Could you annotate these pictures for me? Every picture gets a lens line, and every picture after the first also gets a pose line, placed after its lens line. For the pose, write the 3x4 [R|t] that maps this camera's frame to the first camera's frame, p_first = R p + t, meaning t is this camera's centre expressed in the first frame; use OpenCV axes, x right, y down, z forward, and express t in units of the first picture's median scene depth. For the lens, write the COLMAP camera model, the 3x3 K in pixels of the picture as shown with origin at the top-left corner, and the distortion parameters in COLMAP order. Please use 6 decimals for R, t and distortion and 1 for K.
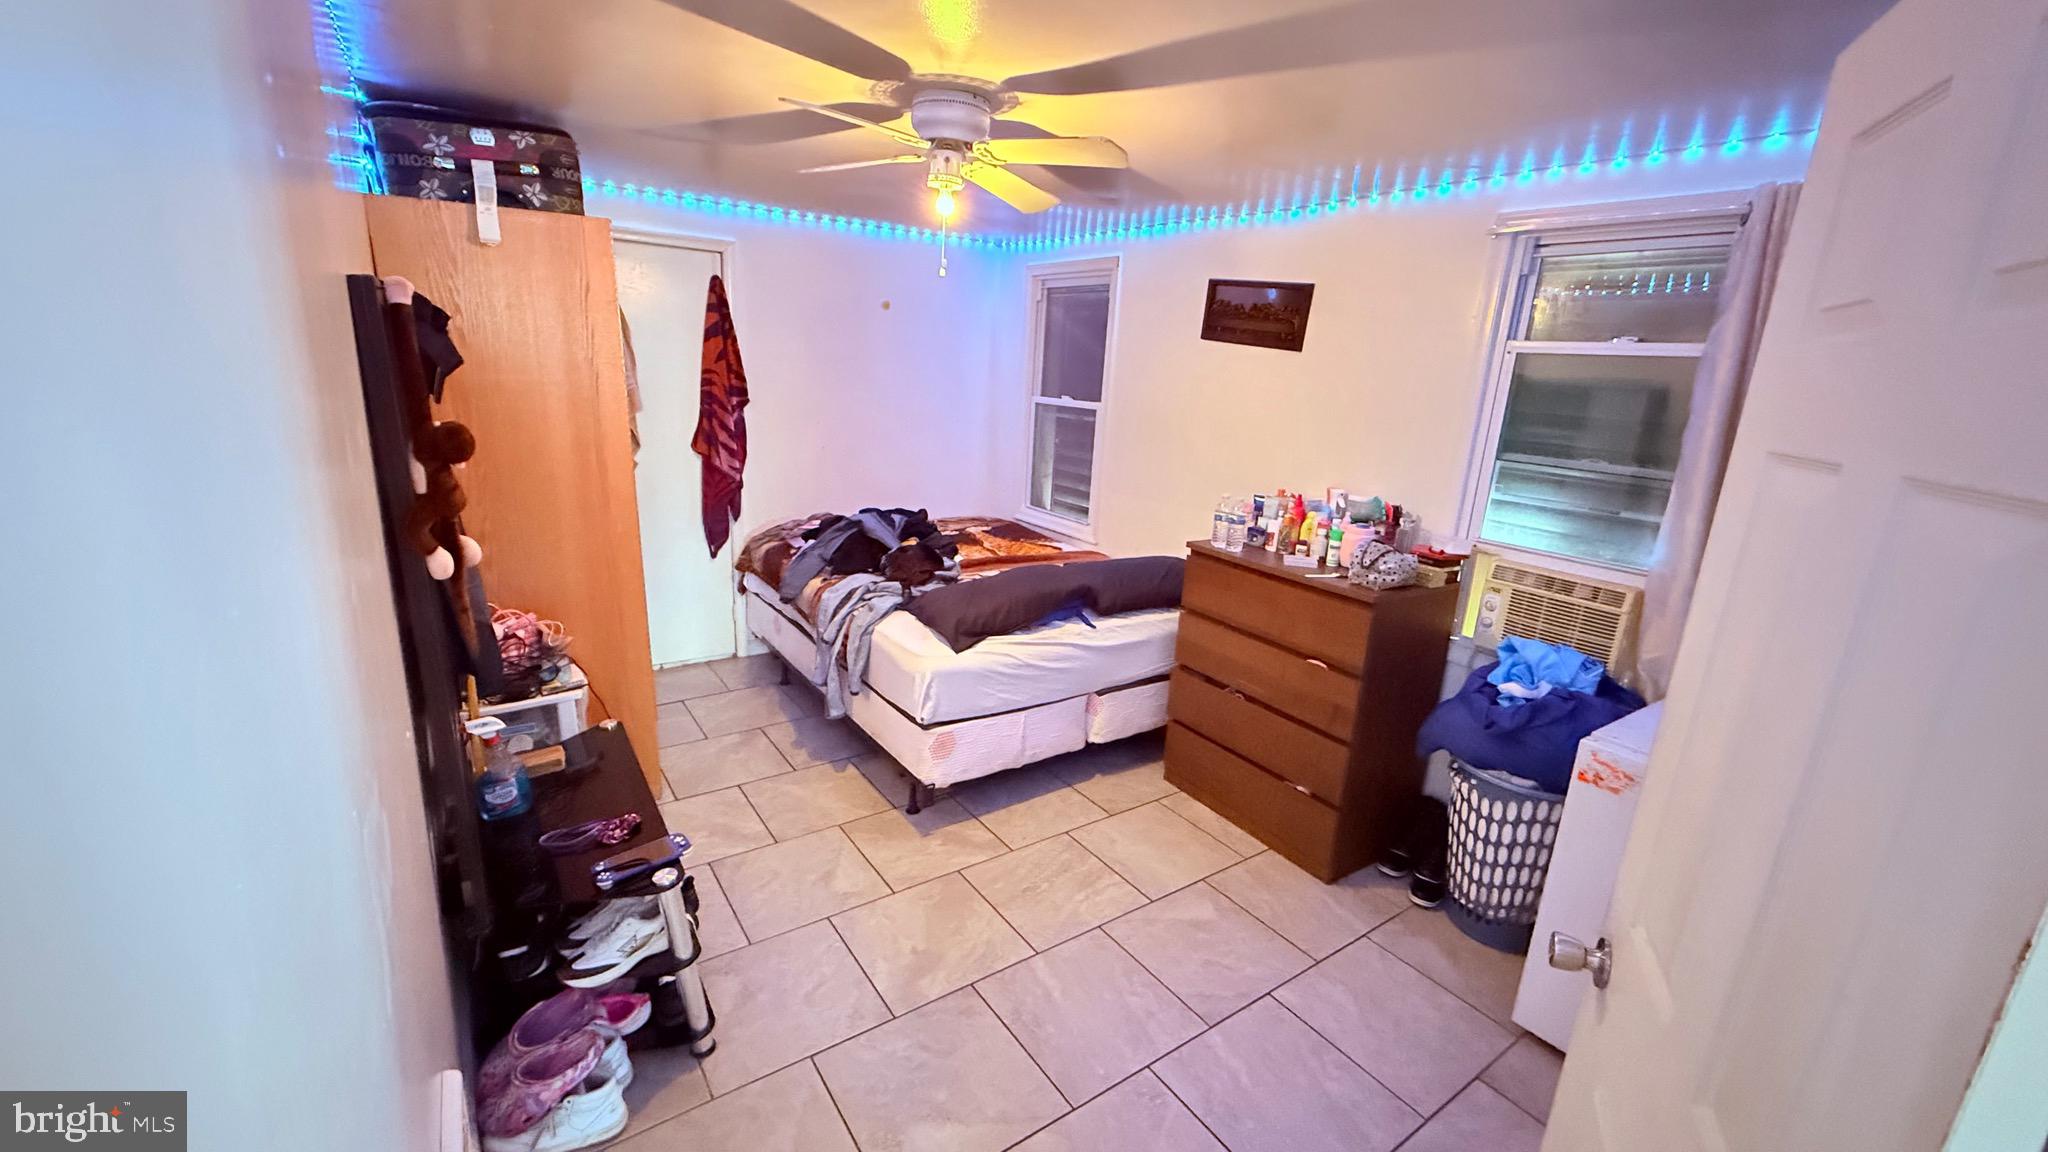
lens RADIAL K [[817.0, 0, 1010.3], [0, 817.0, 574.2], [0, 0, 1]] dist [-0.000211, 0.000390]
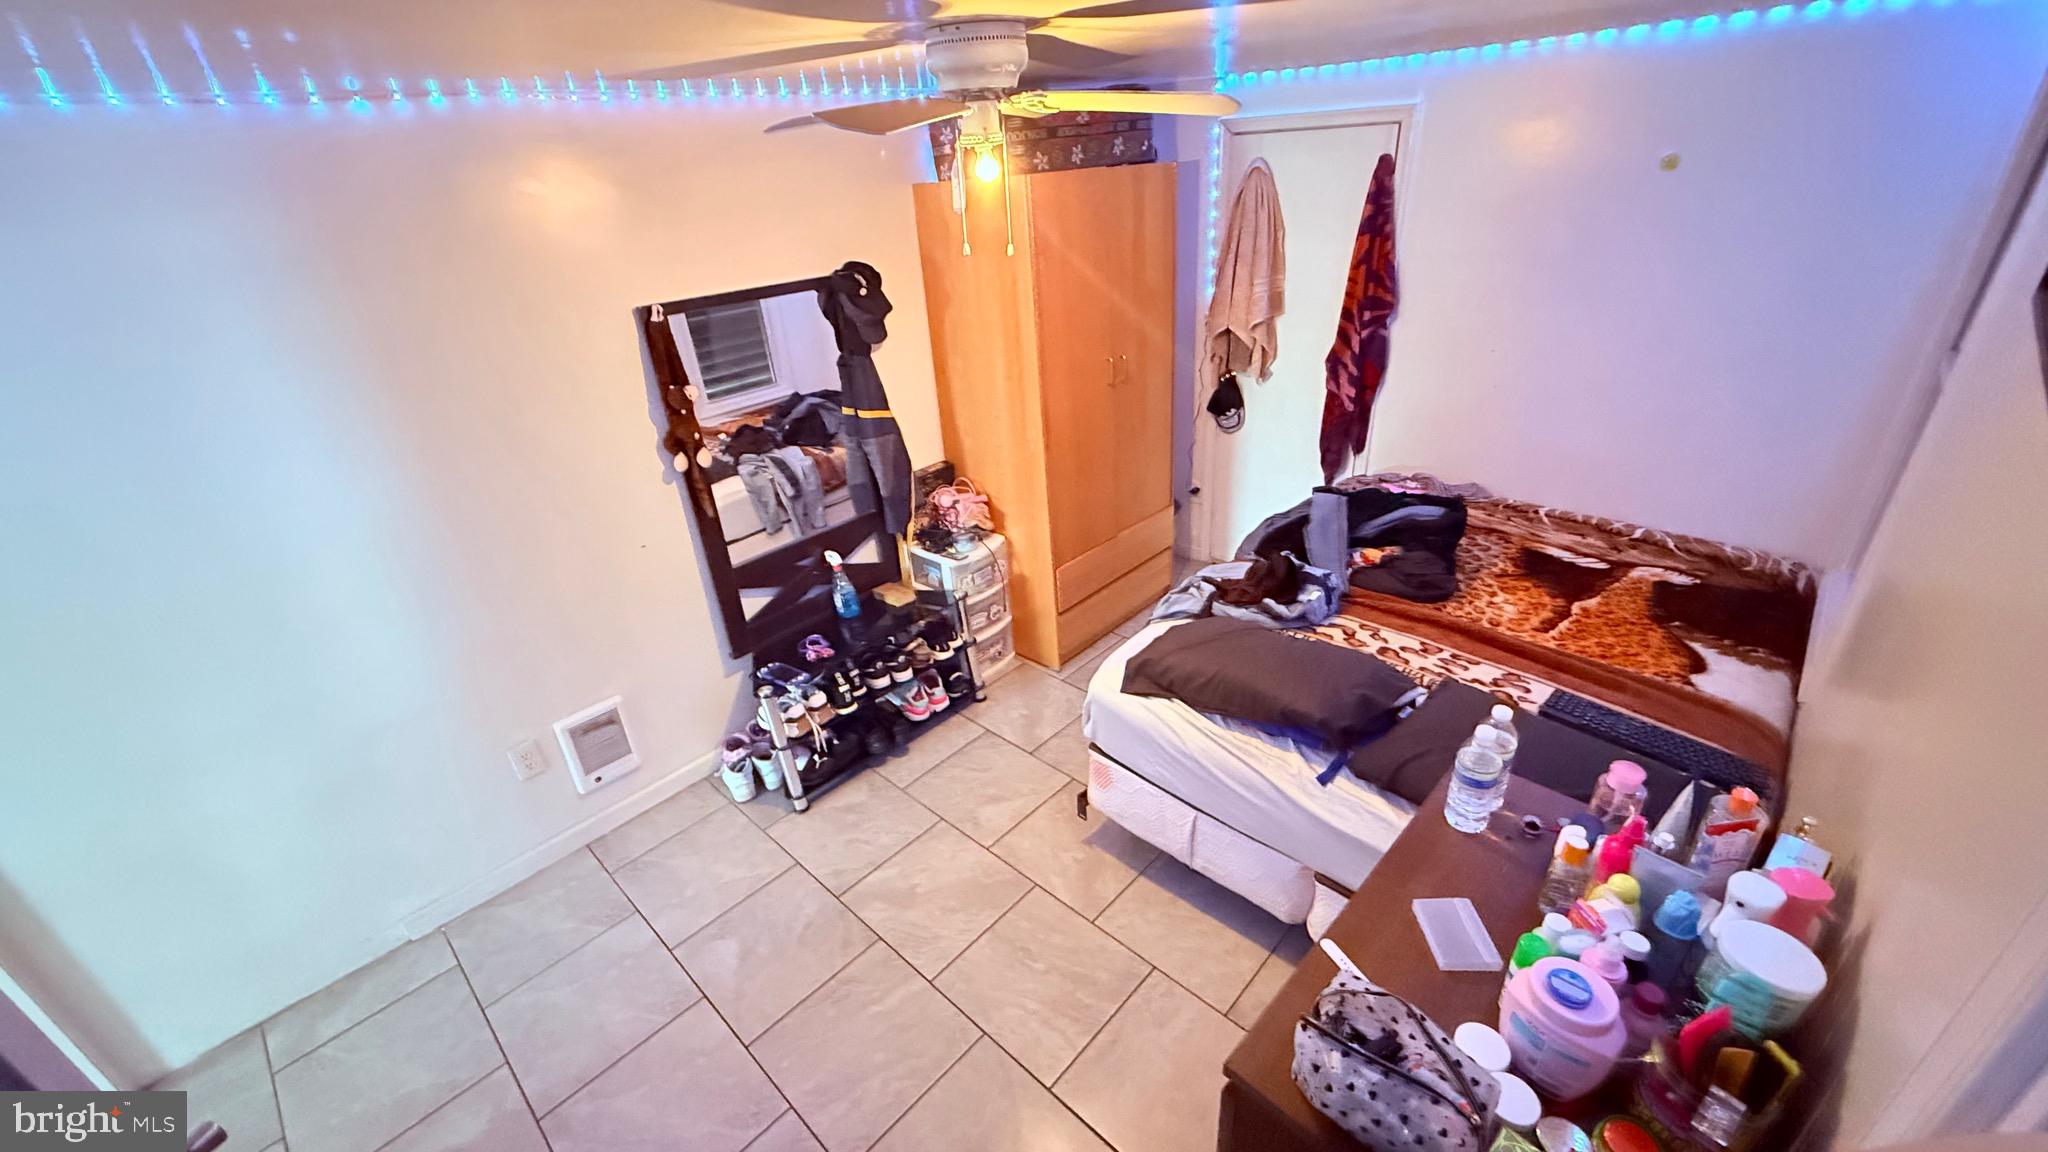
lens RADIAL K [[817.0, 0, 1020.7], [0, 817.0, 577.8], [0, 0, 1]] dist [-0.000211, 0.000390]
pose [[0.216377, 0.396194, -0.892307, 0.544263], [-0.185382, 0.914004, 0.360874, -0.258892], [0.958548, 0.087333, 0.271217, 0.588953]]
